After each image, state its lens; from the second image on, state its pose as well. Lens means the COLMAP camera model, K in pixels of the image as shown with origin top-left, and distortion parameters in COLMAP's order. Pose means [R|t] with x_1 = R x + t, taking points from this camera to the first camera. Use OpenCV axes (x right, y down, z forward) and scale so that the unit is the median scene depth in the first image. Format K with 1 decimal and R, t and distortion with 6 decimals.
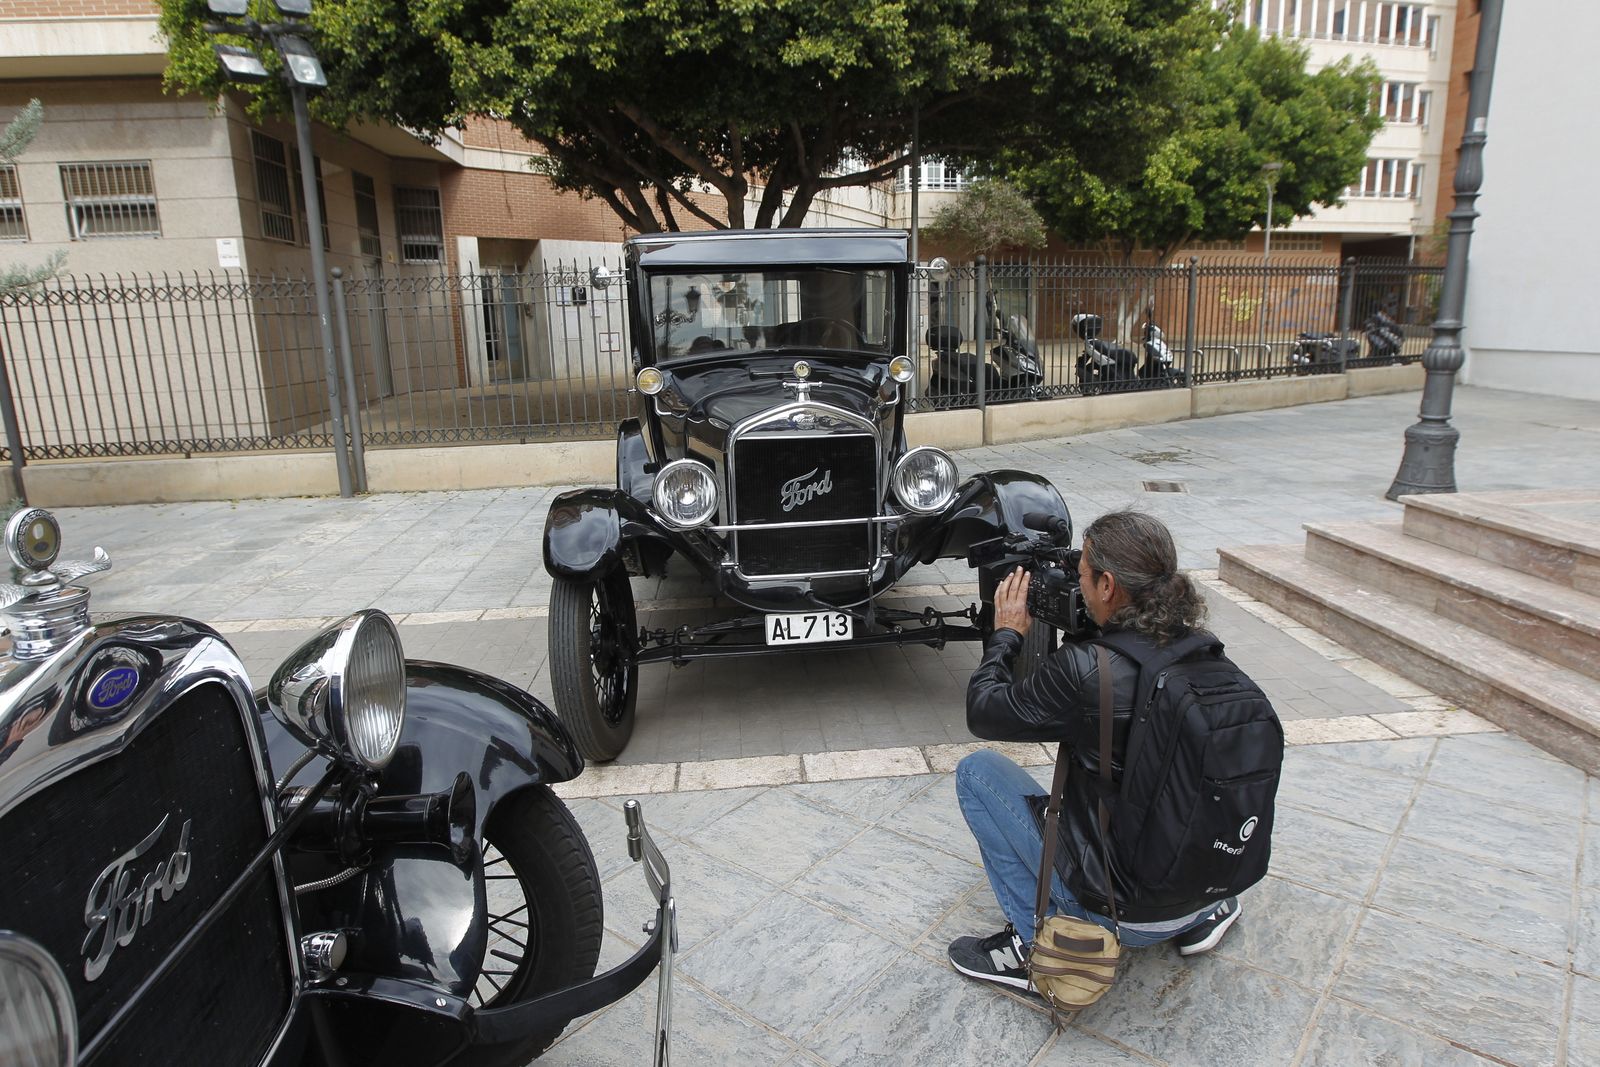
lens RADIAL K [[948.0, 0, 800.5], [0, 948.0, 537.7], [0, 0, 1]] dist [-0.062441, 0.030163]
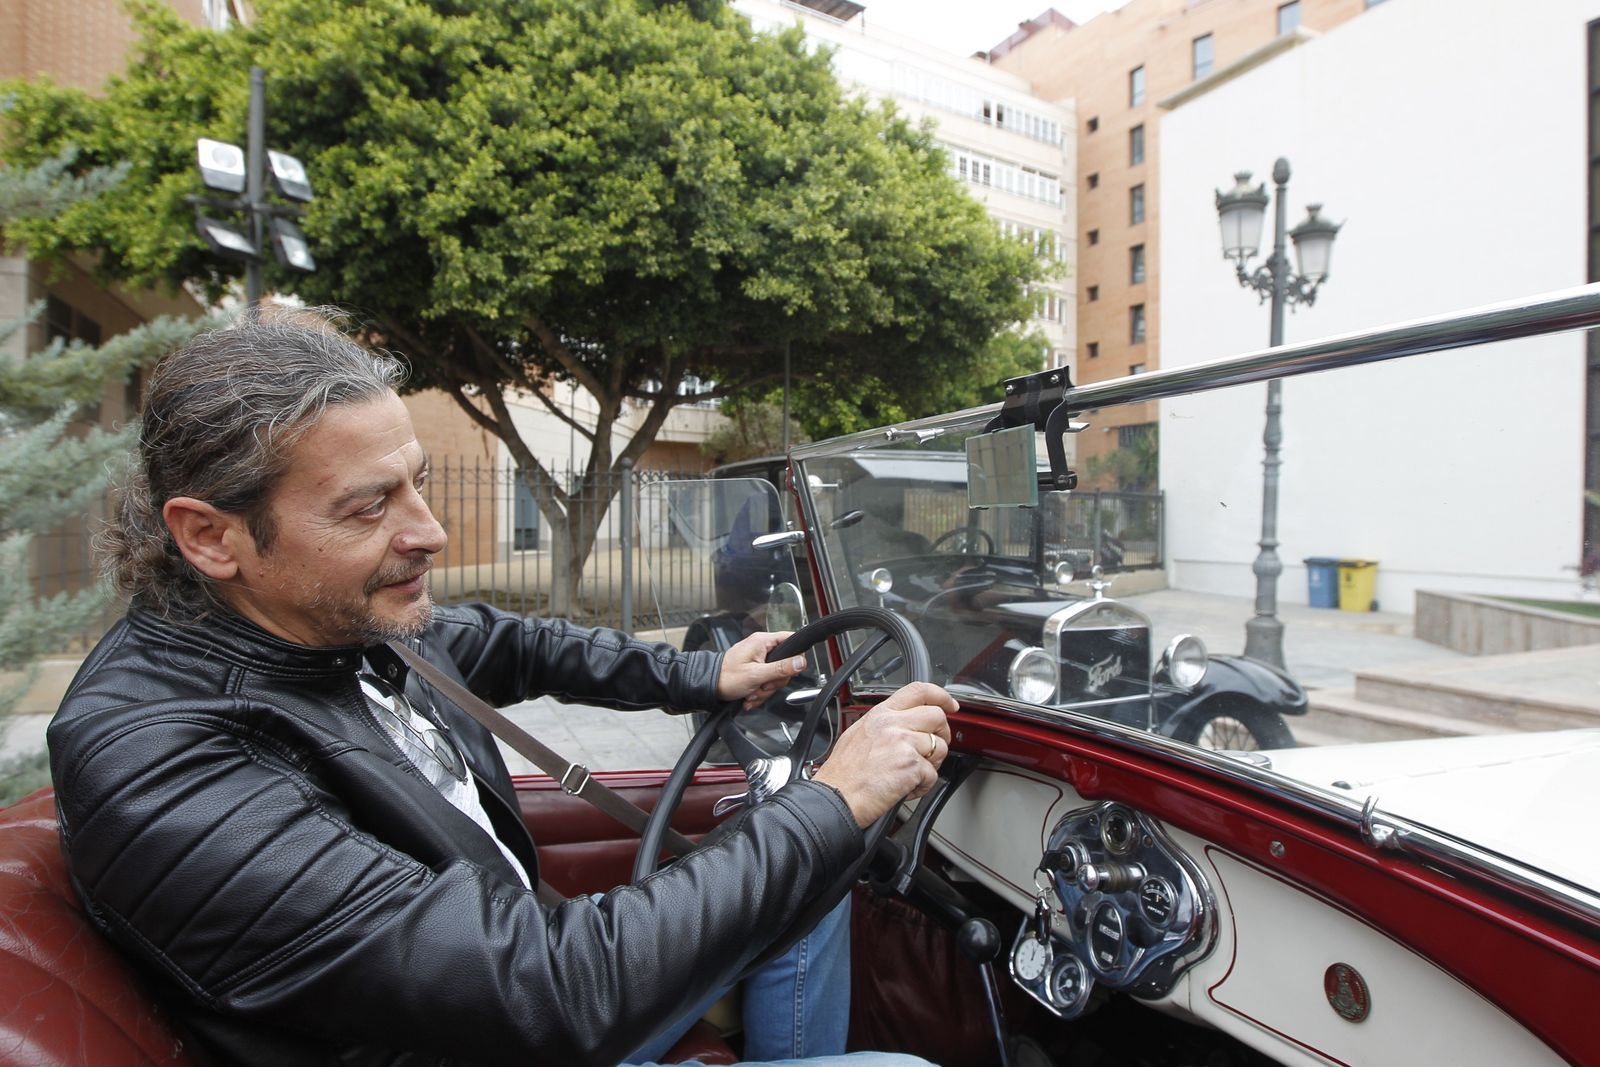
lens RADIAL K [[933.0, 0, 793.4], [0, 933.0, 533.5], [0, 0, 1]] dist [-0.072870, 0.031021]
pose [[0.953074, 0.026487, 0.301576, -0.302041], [0.040353, 0.976161, -0.213263, 0.003393], [-0.300035, 0.215425, 0.929285, 0.022205]]
